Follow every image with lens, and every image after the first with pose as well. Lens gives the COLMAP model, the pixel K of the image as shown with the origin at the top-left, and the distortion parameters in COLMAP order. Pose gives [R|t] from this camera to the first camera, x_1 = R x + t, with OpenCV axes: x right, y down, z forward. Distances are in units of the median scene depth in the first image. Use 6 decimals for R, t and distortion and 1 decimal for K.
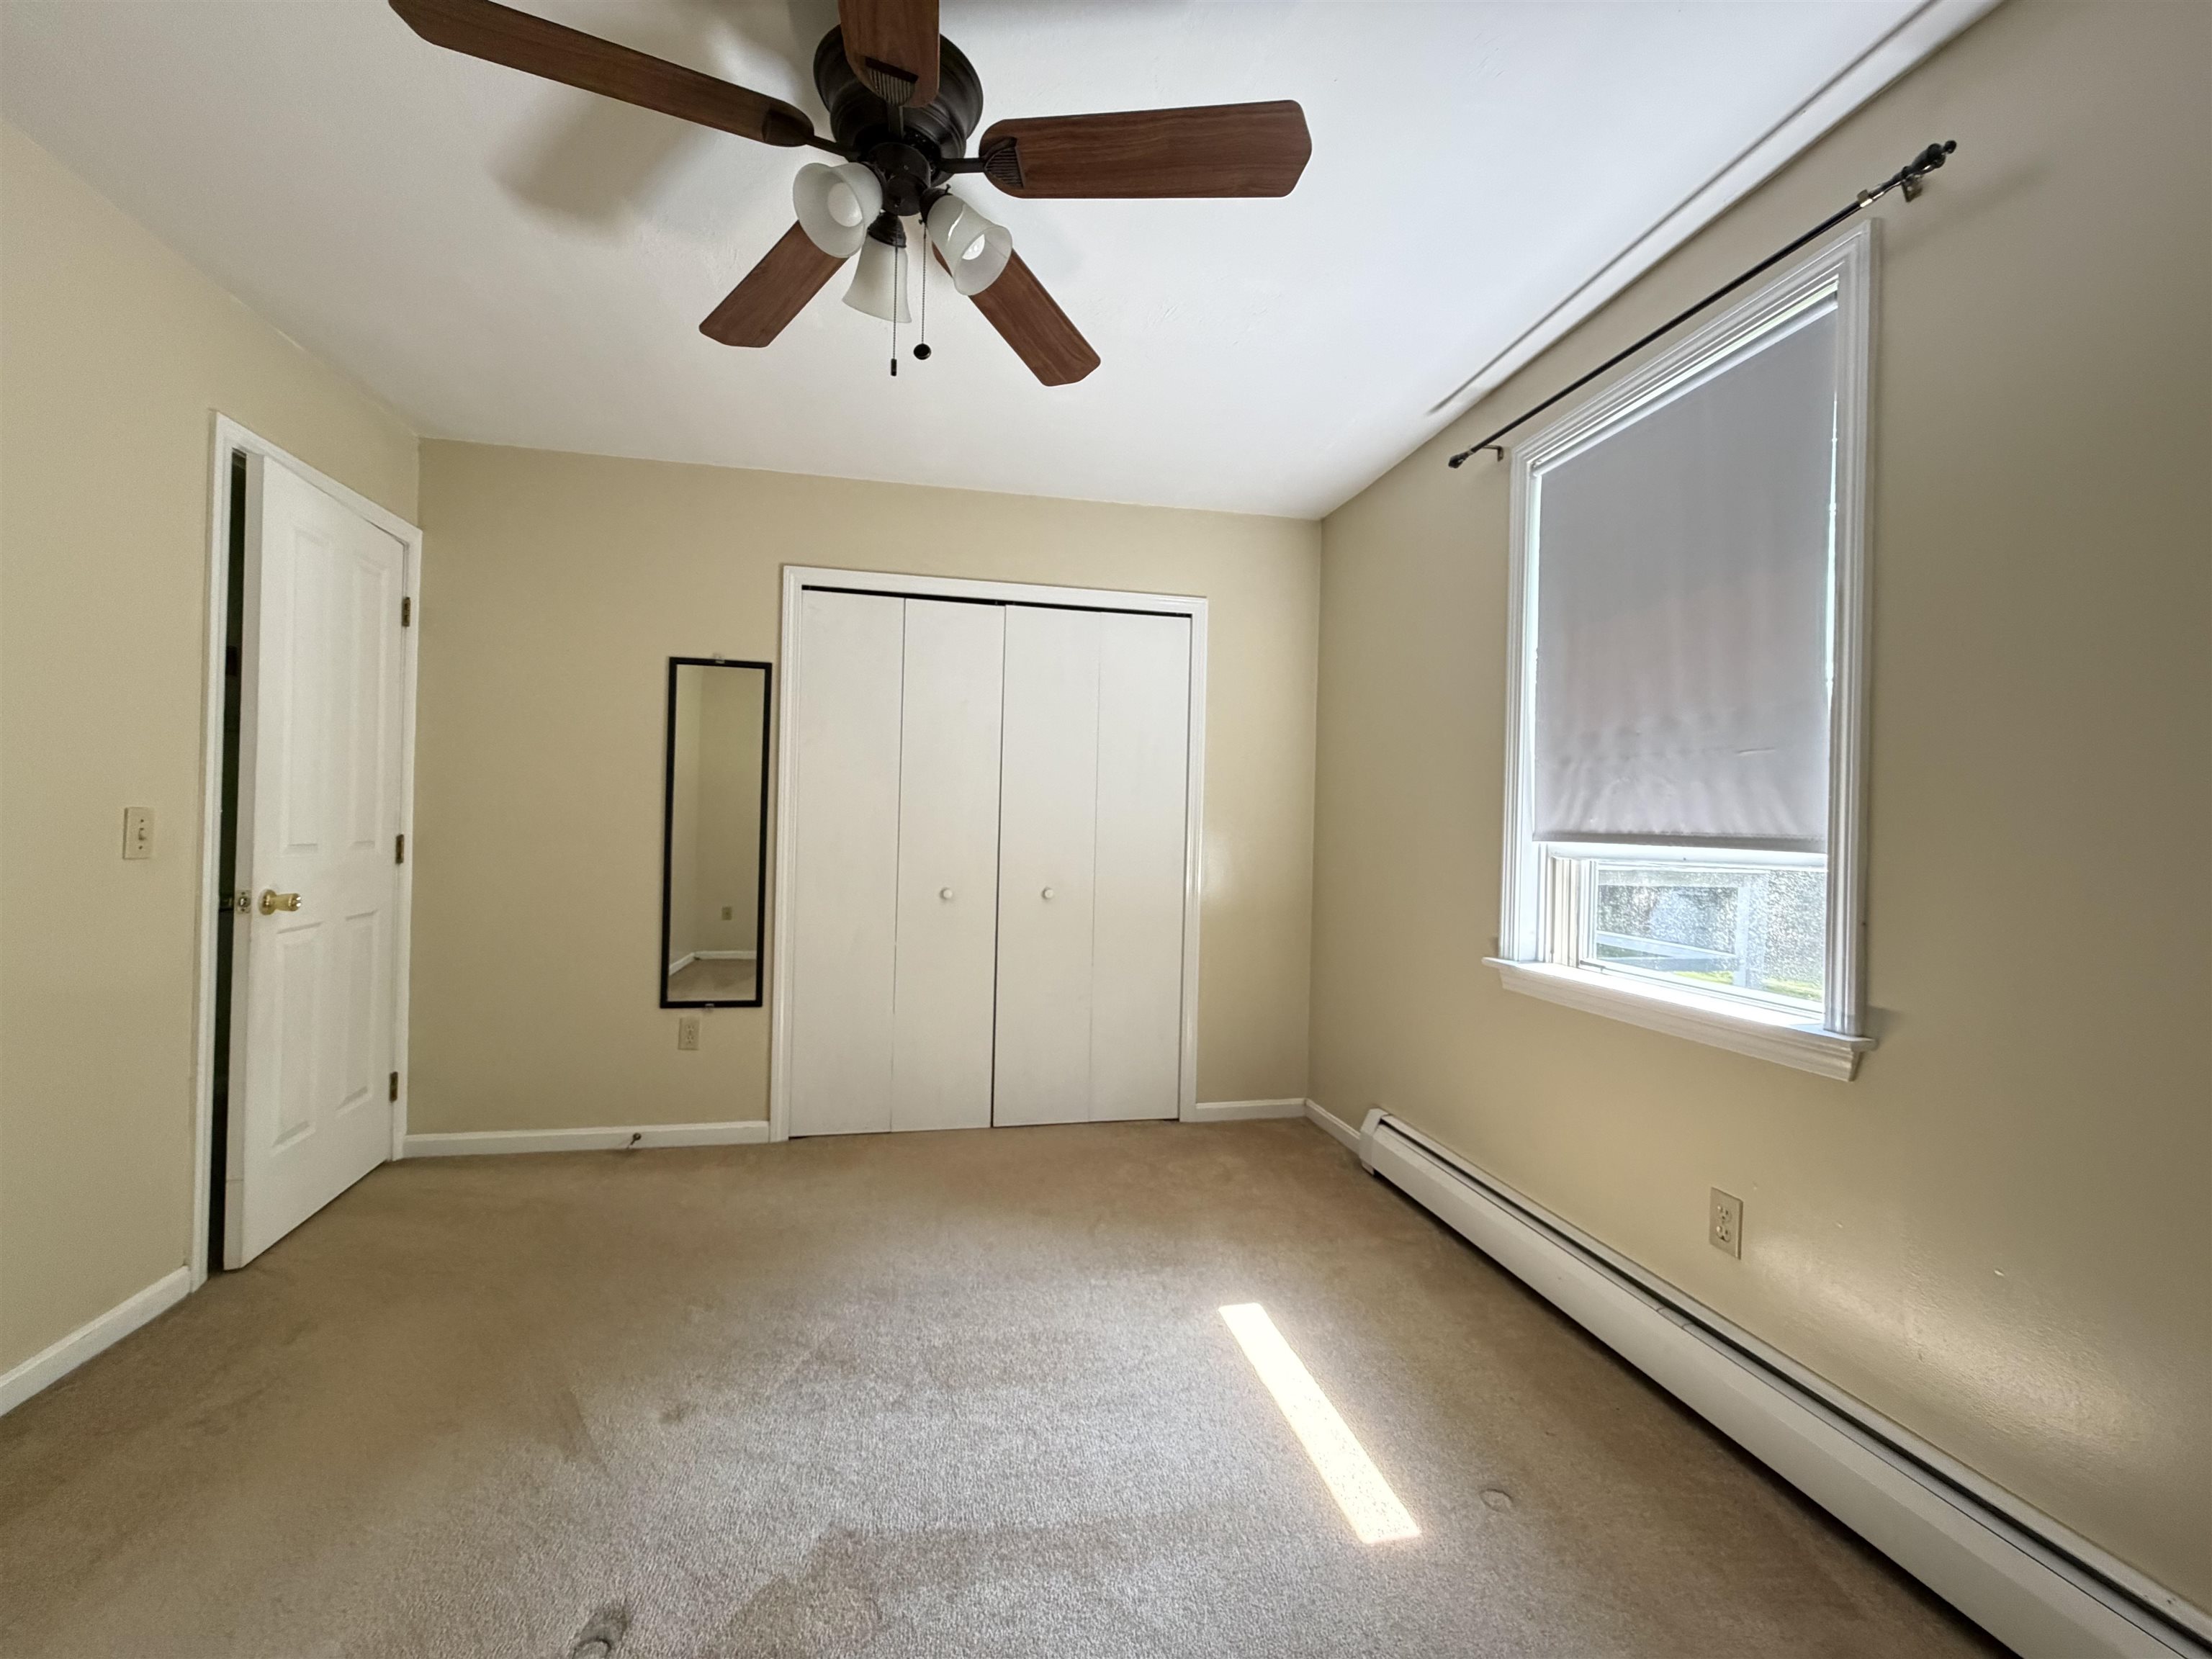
lens RADIAL K [[875.1, 0, 1099.8], [0, 875.1, 829.0], [0, 0, 1]] dist [-0.000015, -0.000291]
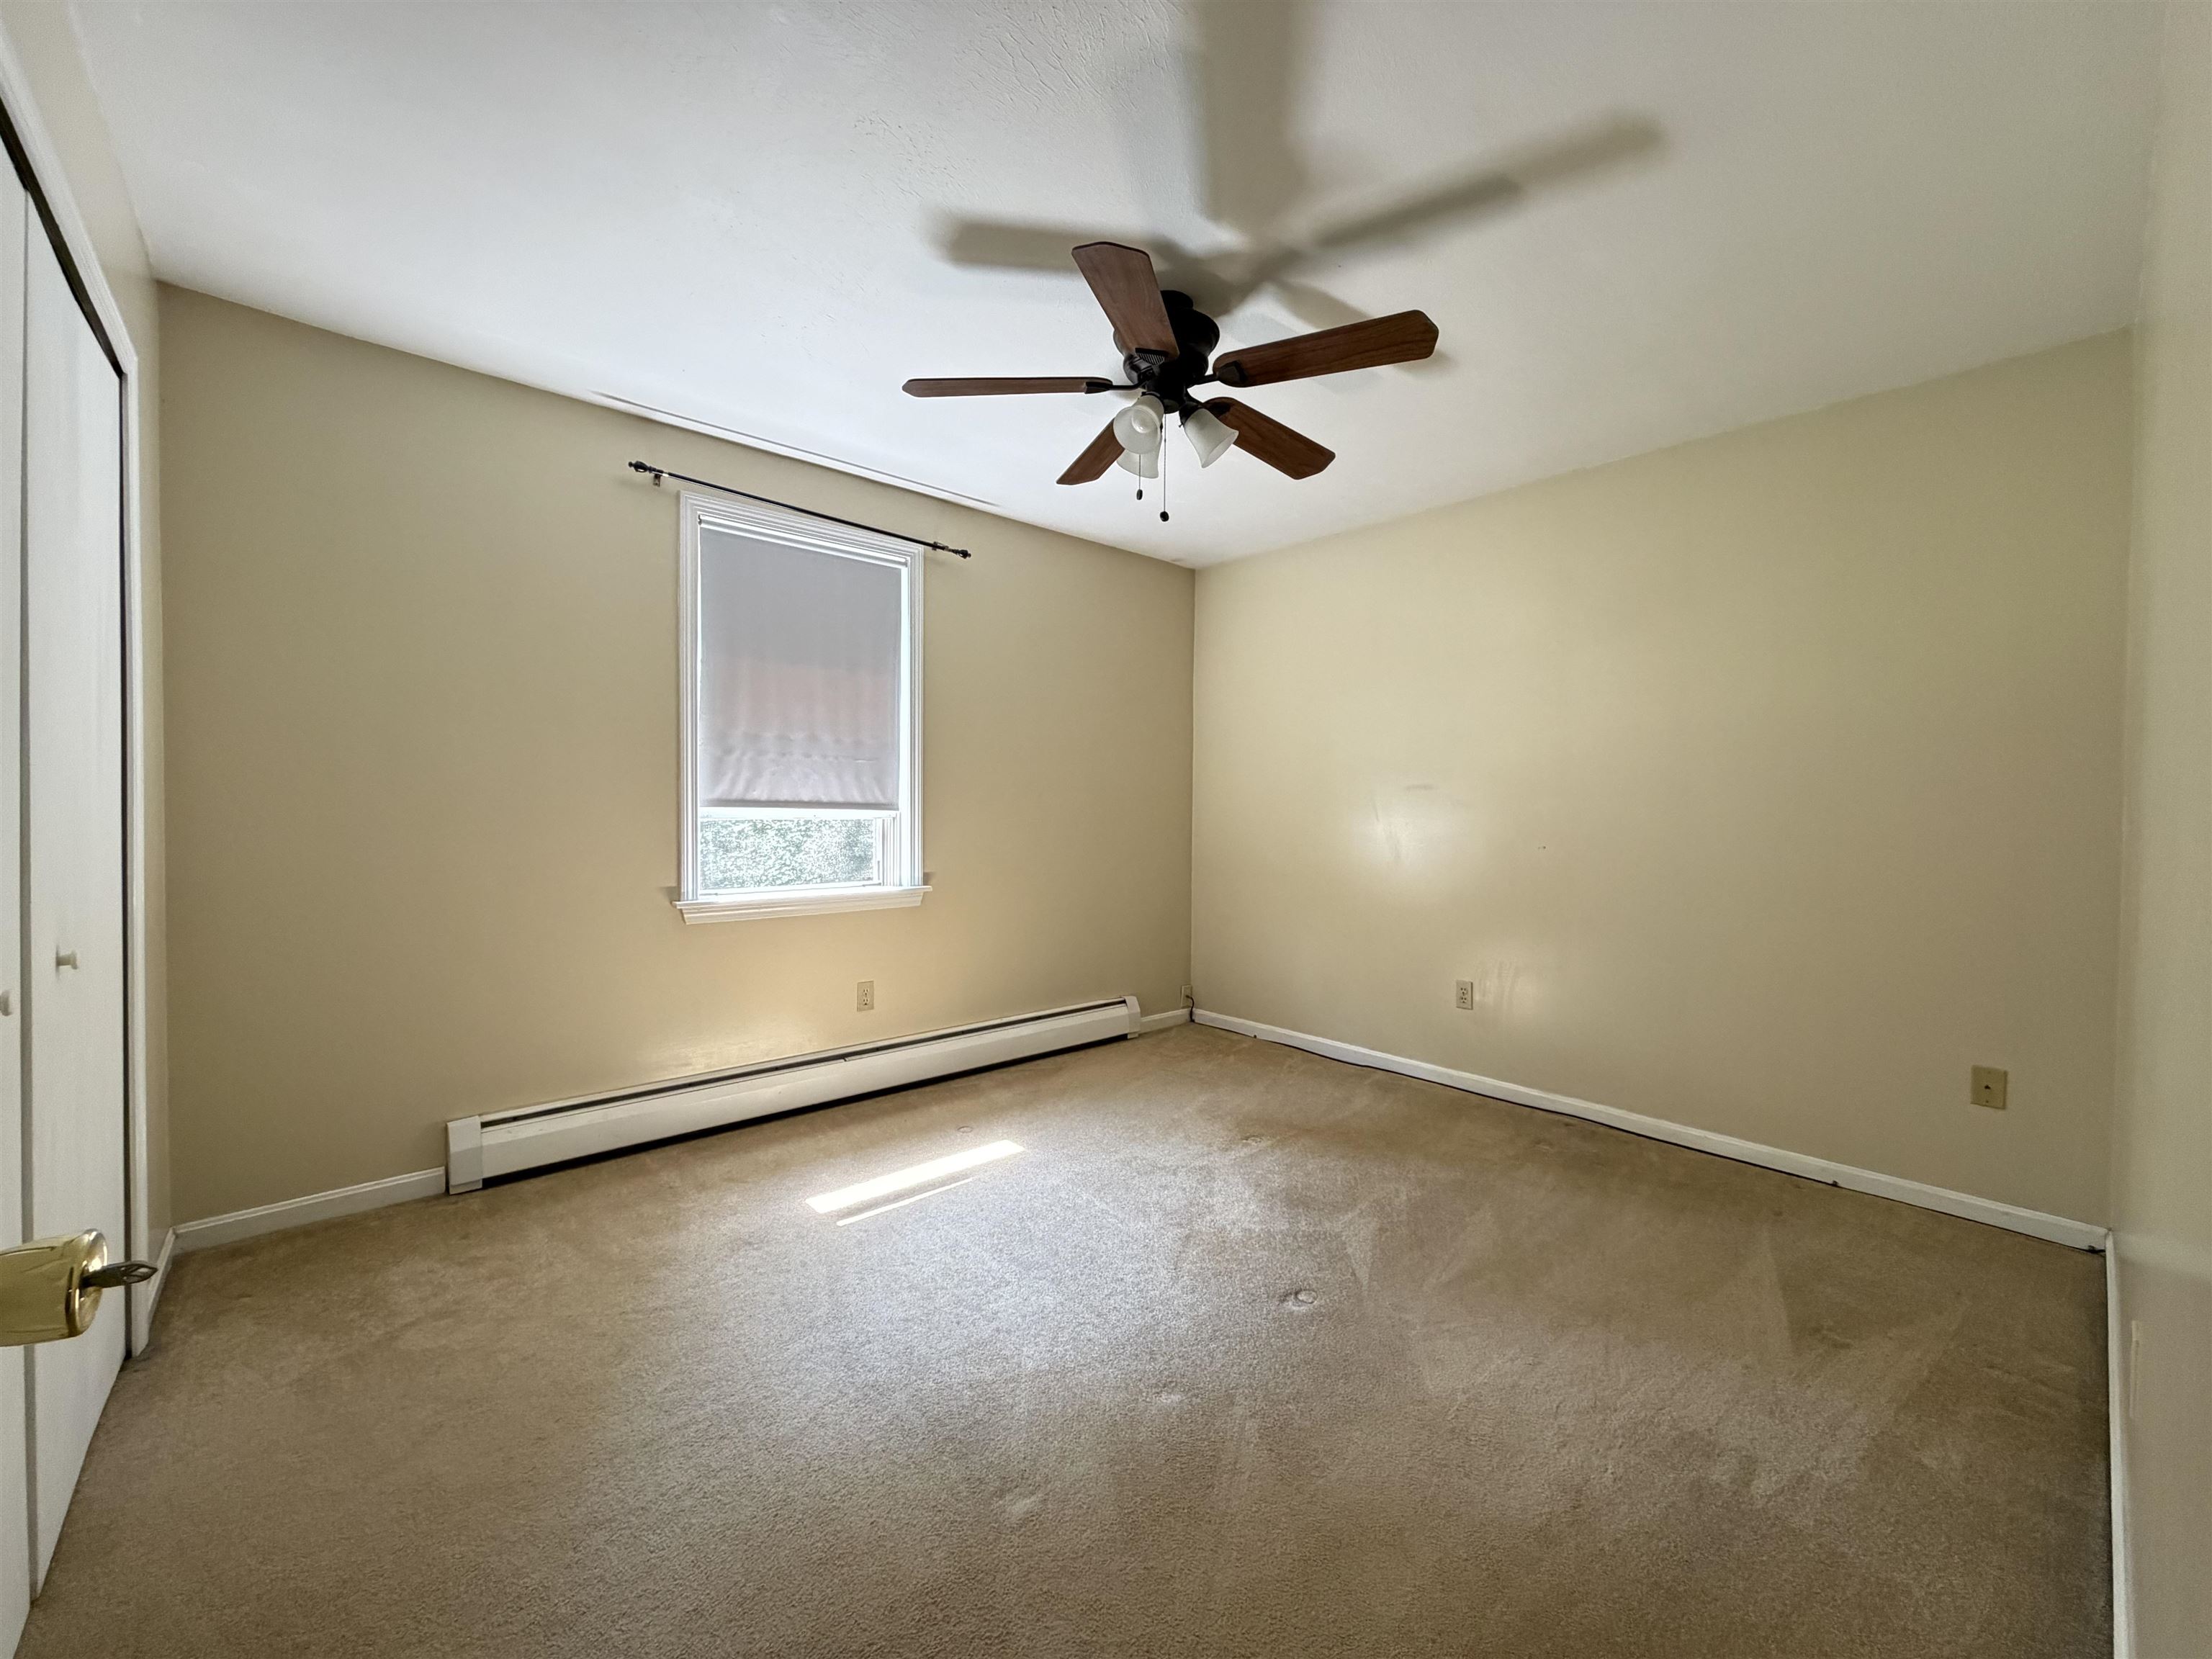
lens RADIAL K [[875.1, 0, 1099.8], [0, 875.1, 829.0], [0, 0, 1]] dist [-0.000015, -0.000291]
pose [[-0.497972, -0.032587, 0.866581, -1.032300], [-0.006862, 0.999411, 0.033639, -0.001306], [-0.867166, 0.010804, -0.497902, 1.238137]]
